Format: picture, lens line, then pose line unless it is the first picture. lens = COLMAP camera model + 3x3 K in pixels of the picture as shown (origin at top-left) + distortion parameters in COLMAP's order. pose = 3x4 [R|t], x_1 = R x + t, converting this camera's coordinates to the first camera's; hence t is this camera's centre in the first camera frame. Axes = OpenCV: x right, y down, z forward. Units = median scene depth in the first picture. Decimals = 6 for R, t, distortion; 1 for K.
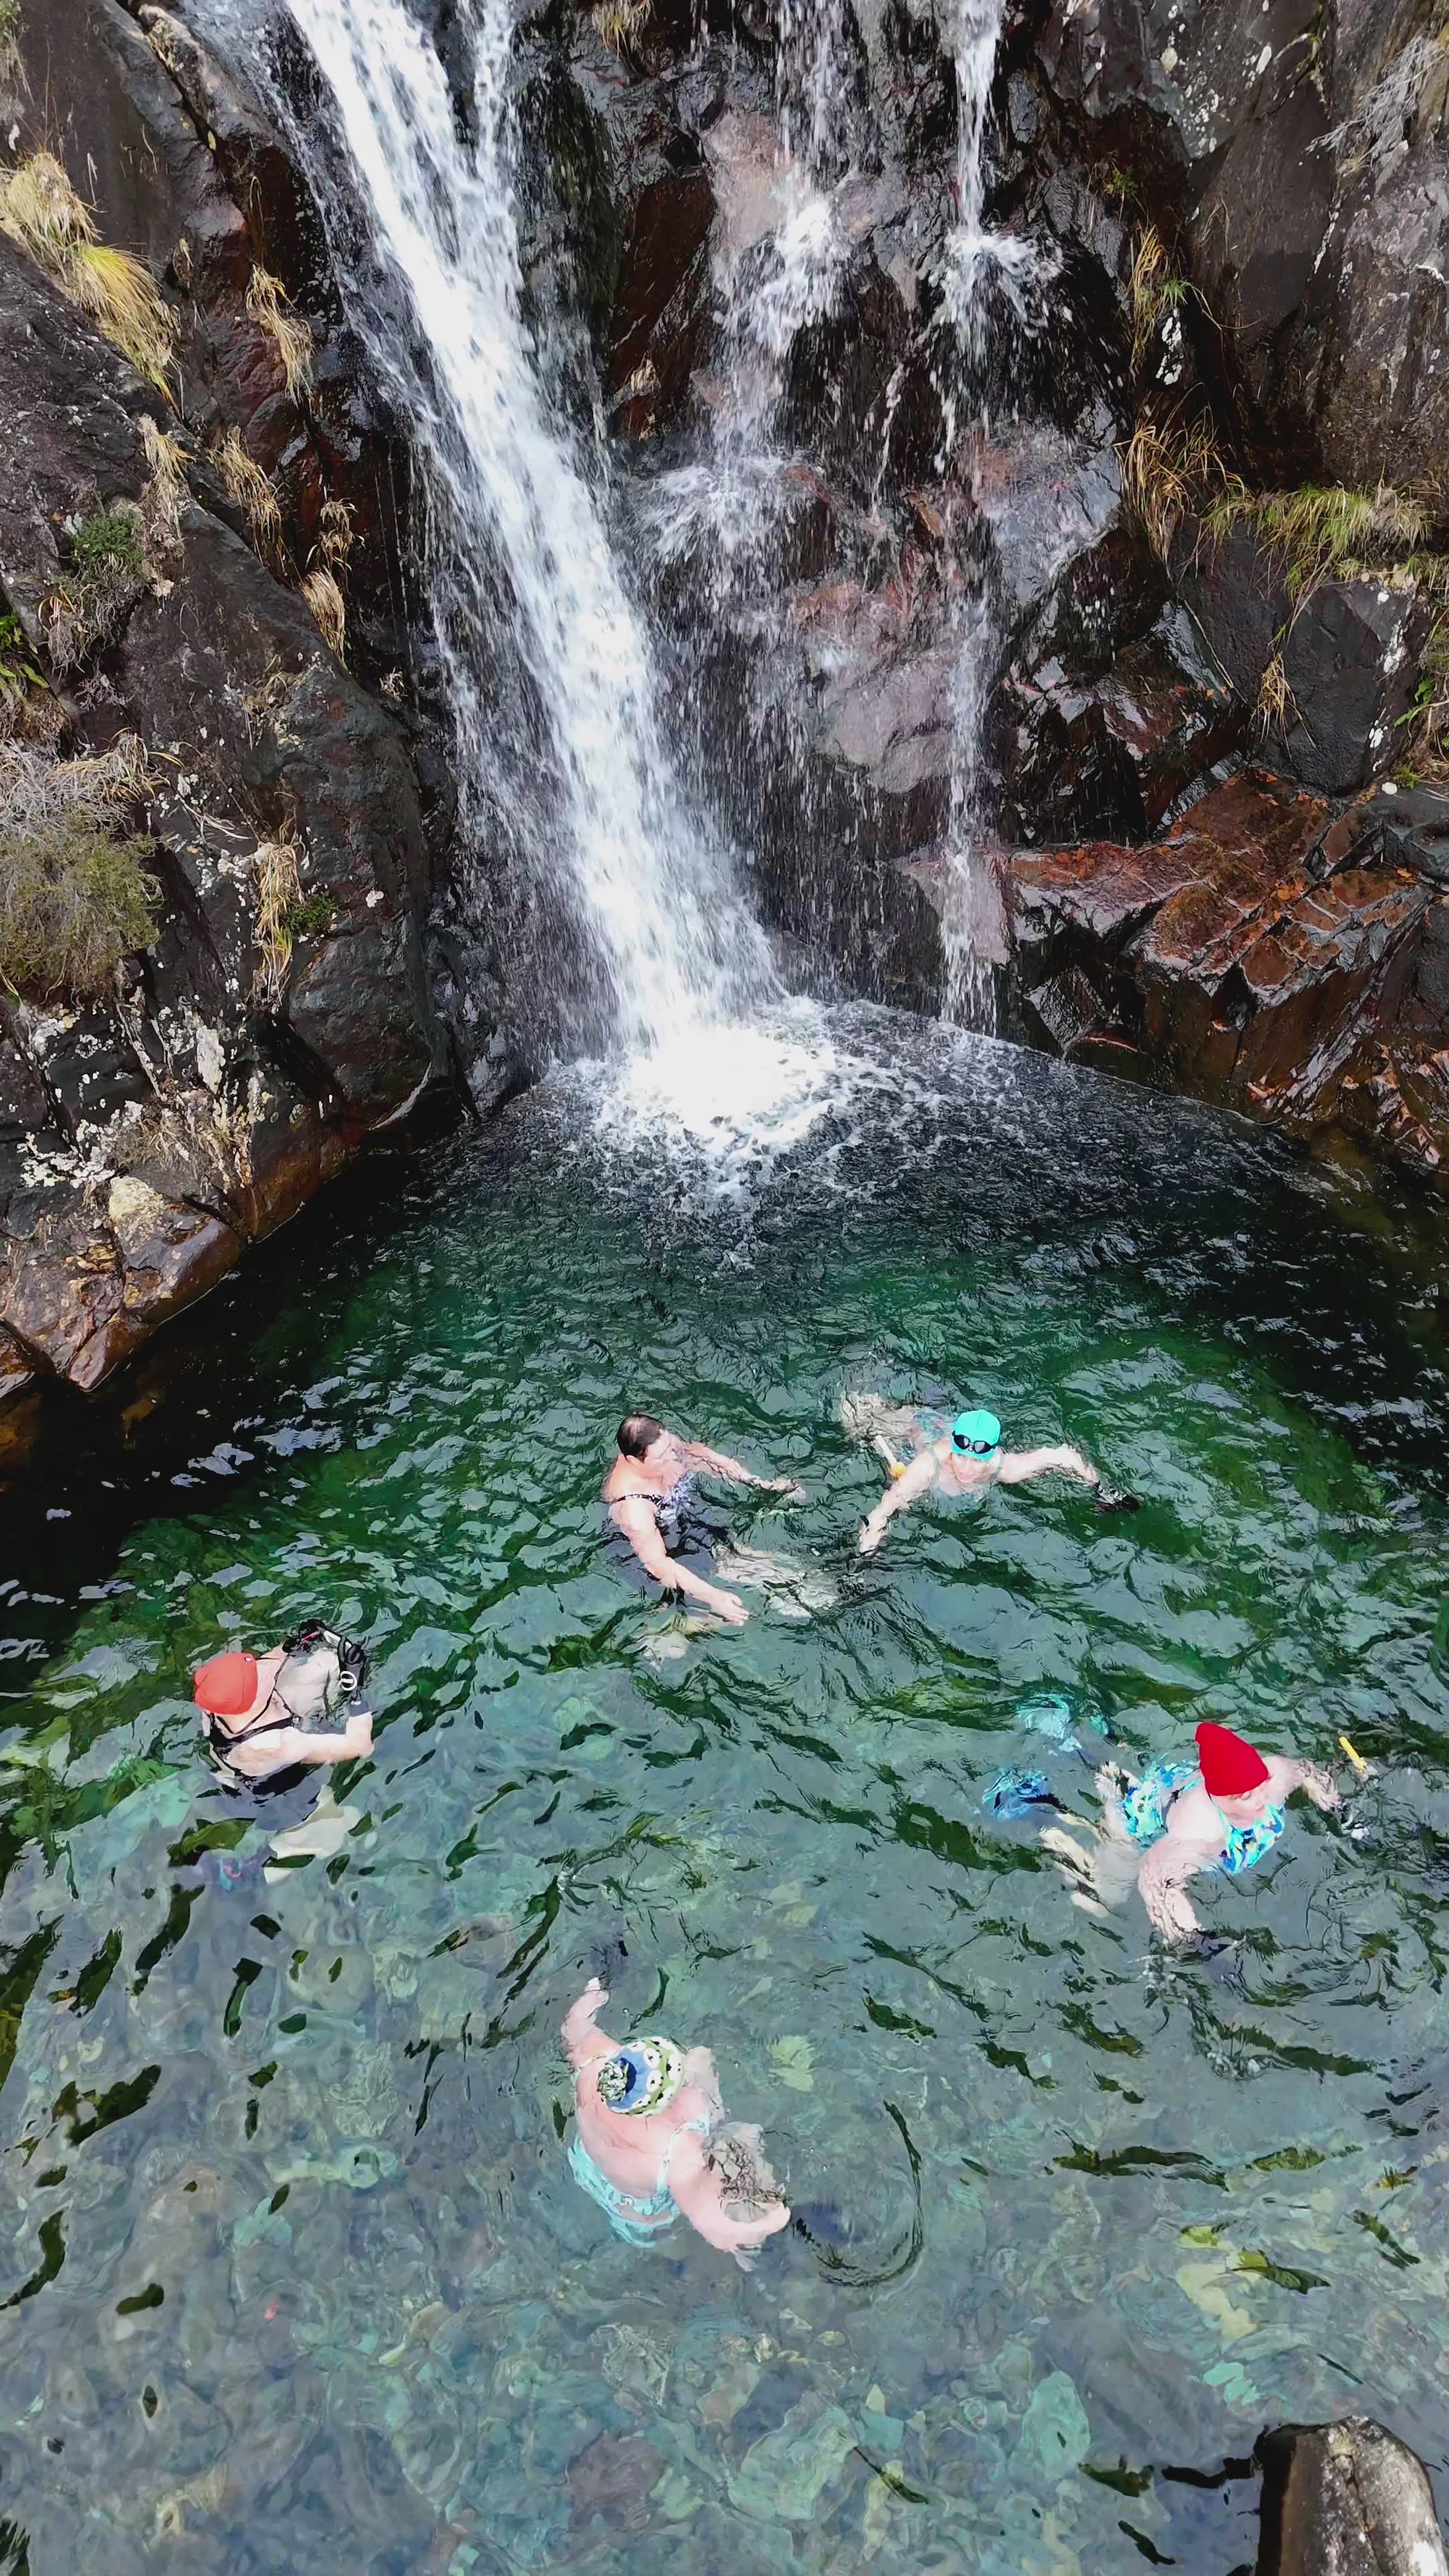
lens RADIAL K [[1889.9, 0, 713.8], [0, 1889.9, 1289.4], [0, 0, 1]] dist [0.033081, -0.027047]
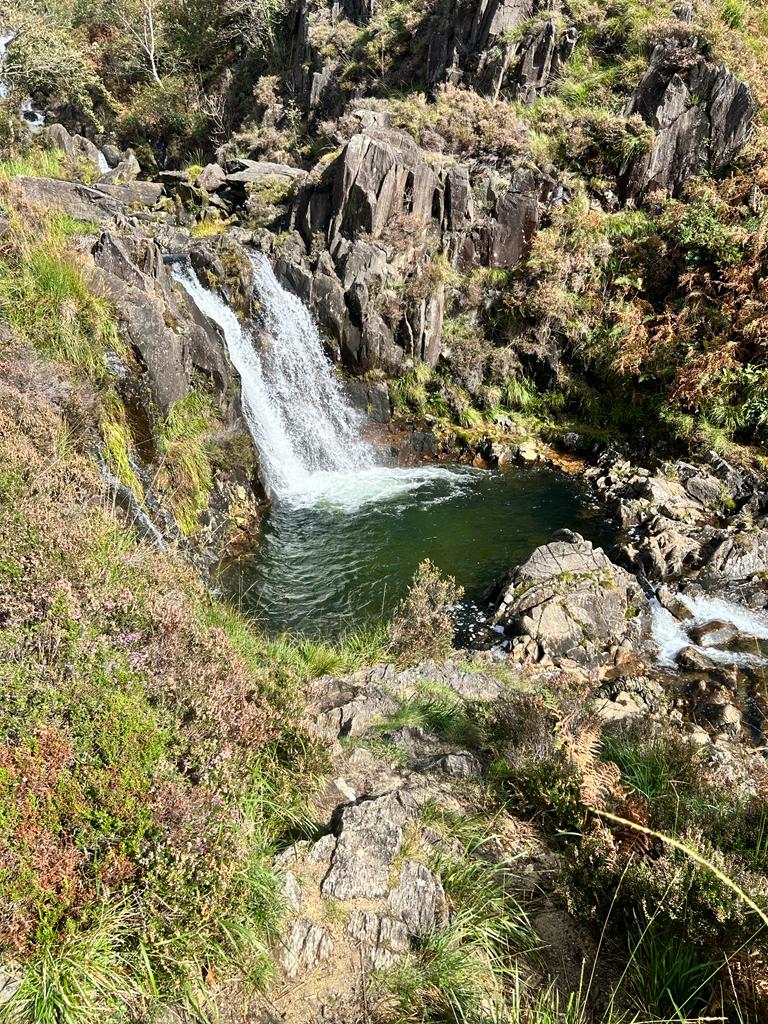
lens RADIAL K [[780.9, 0, 384.0], [0, 780.9, 512.0], [0, 0, 1]] dist [0.051540, -0.047145]
pose [[0.789912, -0.233099, 0.567189, -1.120963], [0.441385, 0.858215, -0.262005, 0.603115], [-0.425697, 0.457310, 0.780801, -0.694154]]
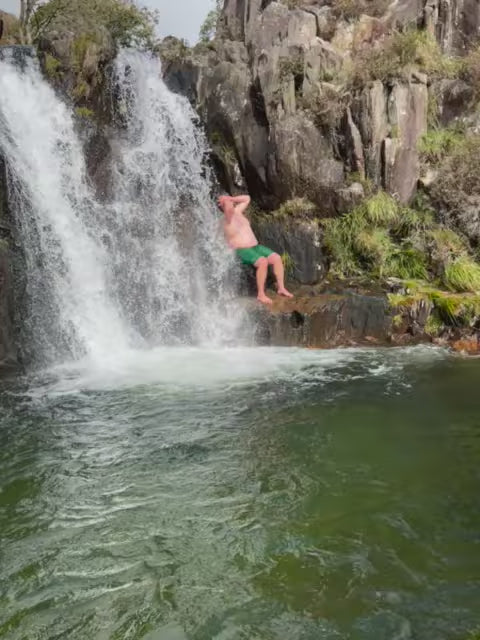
lens RADIAL K [[530.8, 0, 240.0], [0, 530.8, 320.0], [0, 0, 1]] dist [0.049094, -0.052831]
pose [[0.979476, -0.066165, 0.190390, 0.027773], [0.171634, 0.769045, -0.615721, 0.375225], [-0.105679, 0.635761, 0.764617, 0.390079]]
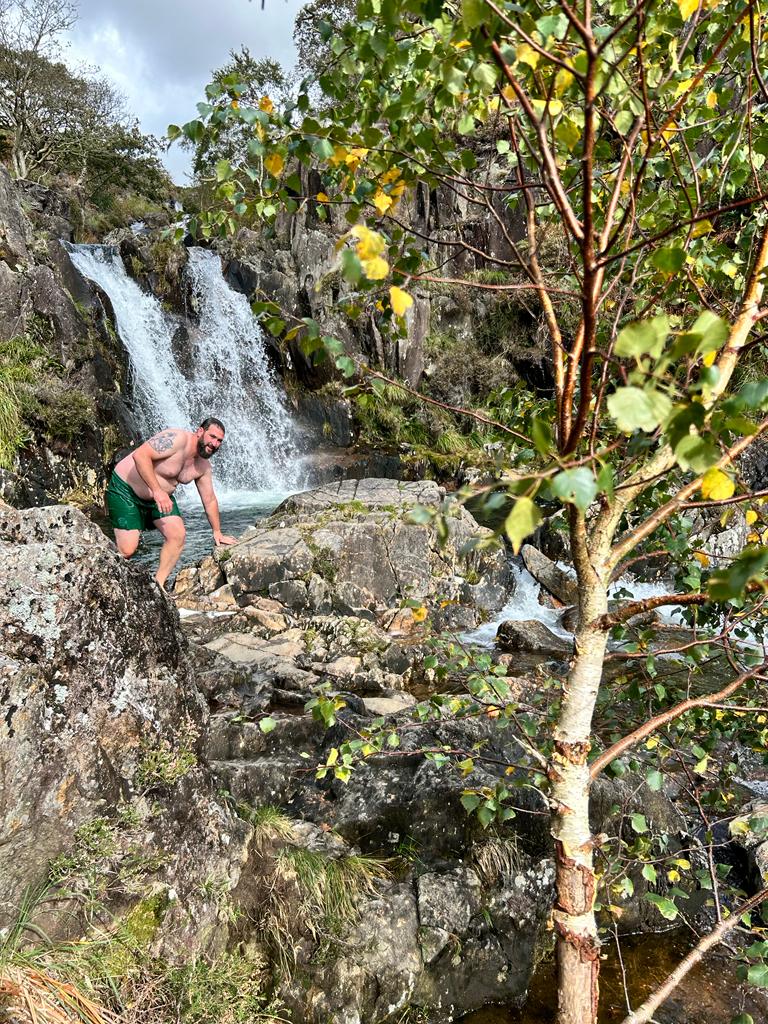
lens RADIAL K [[778.3, 0, 384.0], [0, 778.3, 512.0], [0, 0, 1]] dist [0.196657, -0.574974]
pose [[0.917912, -0.073885, 0.389844, -0.351086], [0.296707, 0.780147, -0.550759, 0.994586], [-0.263443, 0.621218, 0.738028, -0.303679]]
